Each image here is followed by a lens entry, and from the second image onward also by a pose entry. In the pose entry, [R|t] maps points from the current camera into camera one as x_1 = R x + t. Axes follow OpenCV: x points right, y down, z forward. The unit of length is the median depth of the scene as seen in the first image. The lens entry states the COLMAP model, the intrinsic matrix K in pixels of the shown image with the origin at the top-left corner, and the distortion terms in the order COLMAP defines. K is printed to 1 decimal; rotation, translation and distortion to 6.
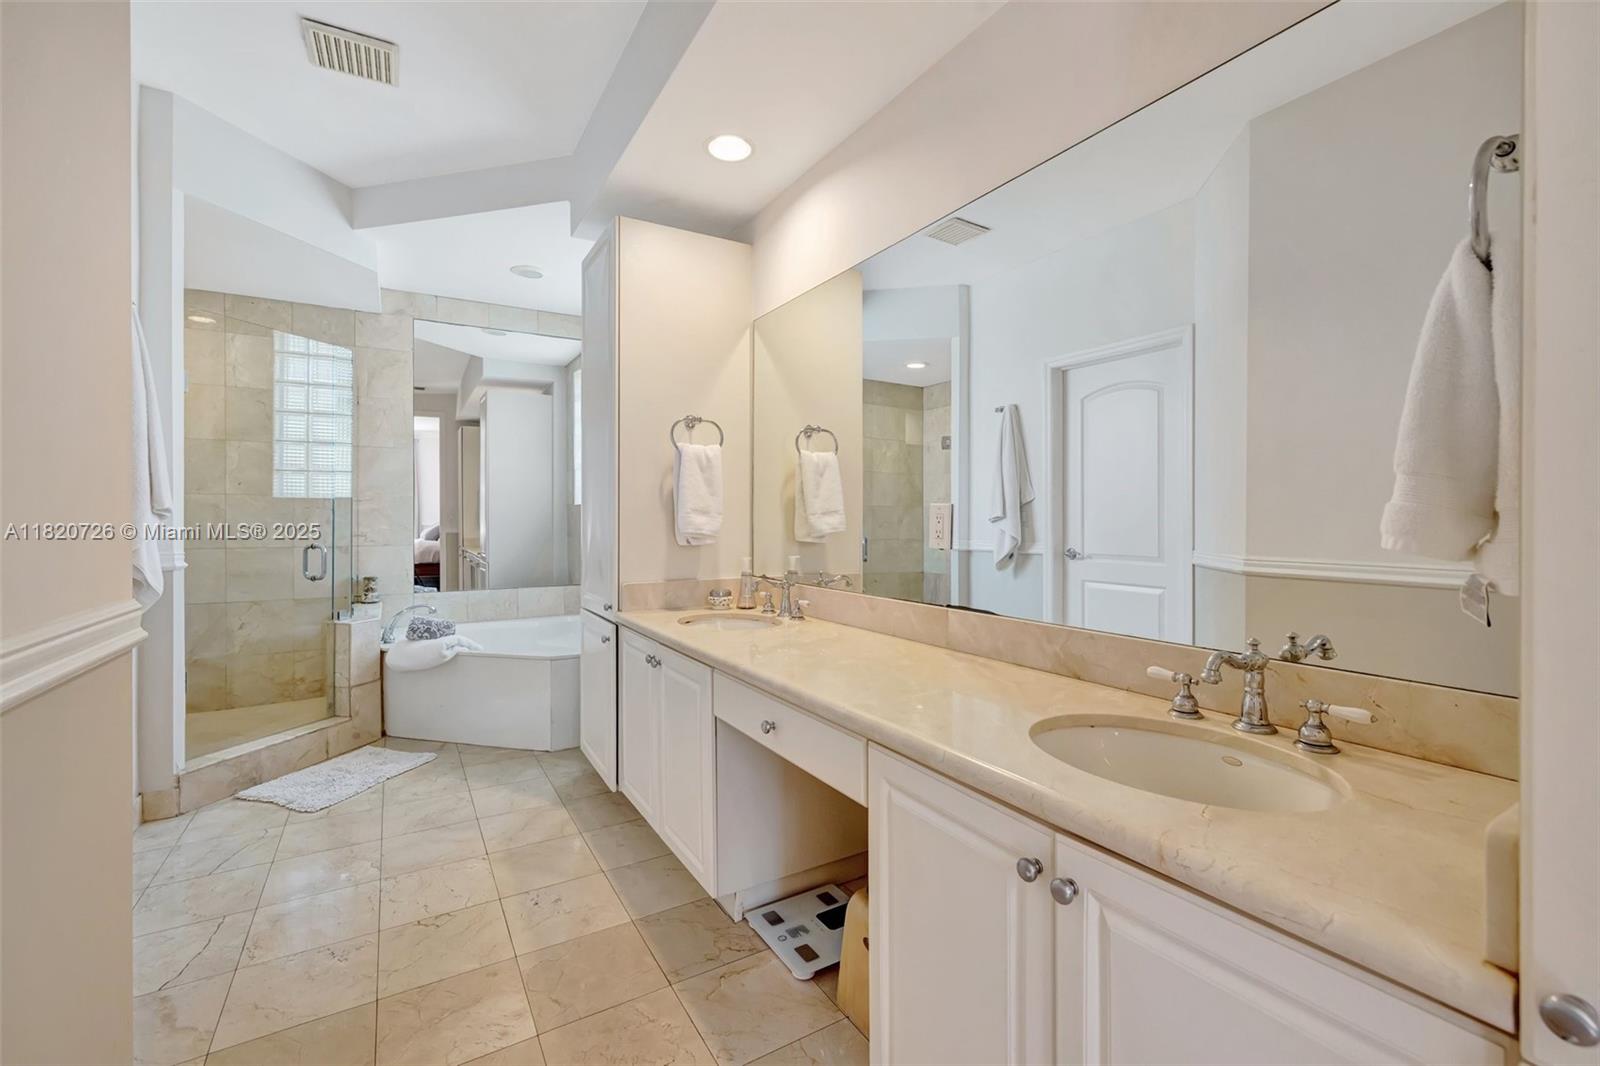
lens RADIAL K [[669.5, 0, 793.2], [0, 669.5, 519.6], [0, 0, 1]] dist [0.001505, 0.000511]
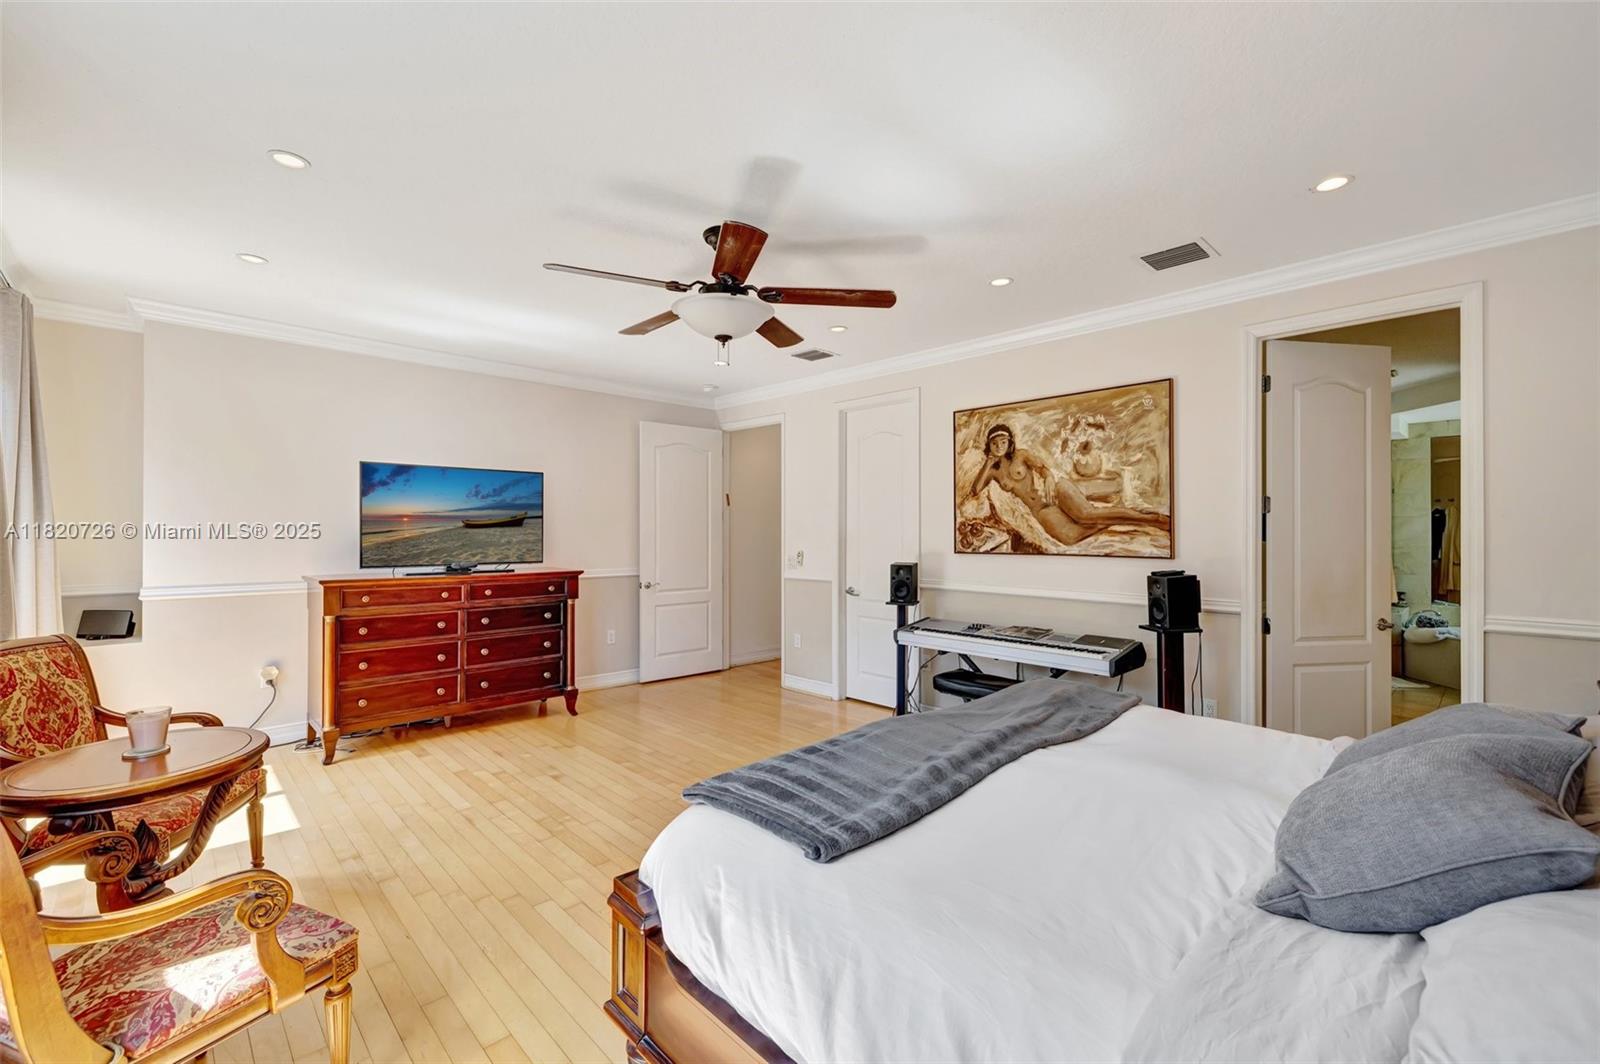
lens RADIAL K [[676.0, 0, 800.2], [0, 676.0, 522.8], [0, 0, 1]] dist [0.001101, -0.000276]
pose [[0.226616, -0.006204, -0.973965, 0.869502], [-0.008818, 0.999926, -0.008421, -0.077898], [0.973944, 0.010496, 0.226544, -1.098020]]
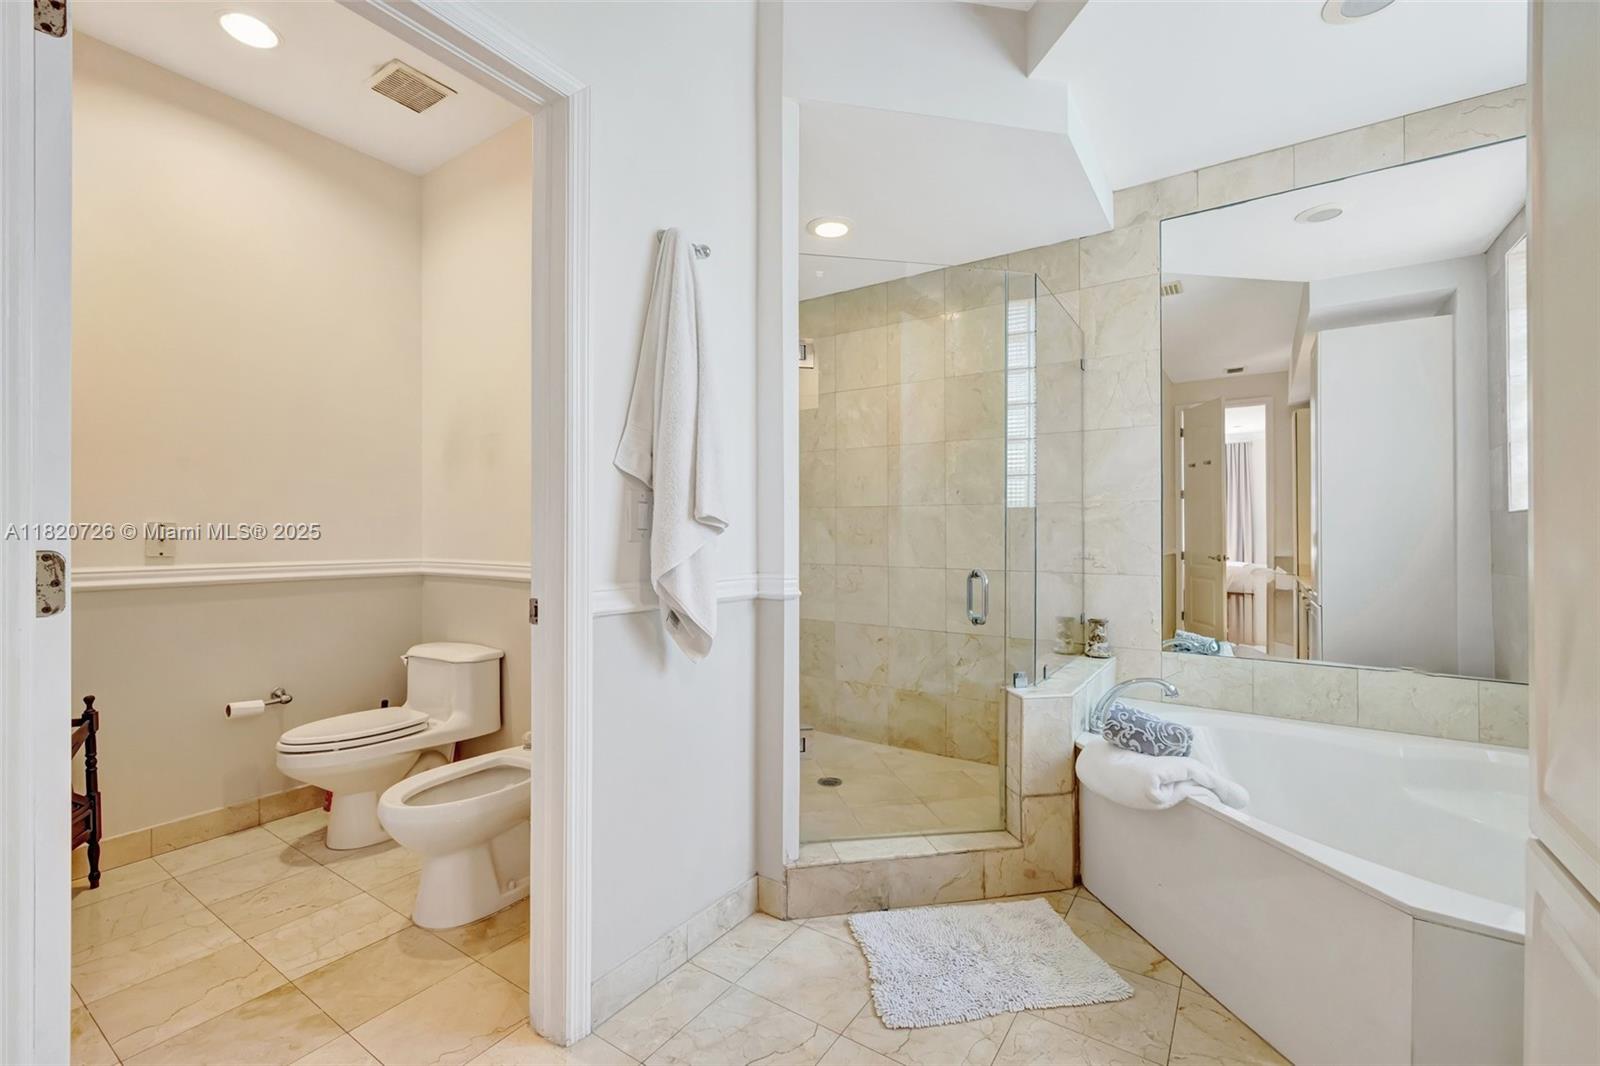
lens RADIAL K [[672.3, 0, 792.0], [0, 672.3, 537.6], [0, 0, 1]] dist [-0.009977, 0.000542]
pose [[0.419242, 0.004049, -0.907865, -0.167213], [-0.006881, 0.999976, 0.001283, 0.003980], [0.907848, 0.005709, 0.419260, 0.513644]]
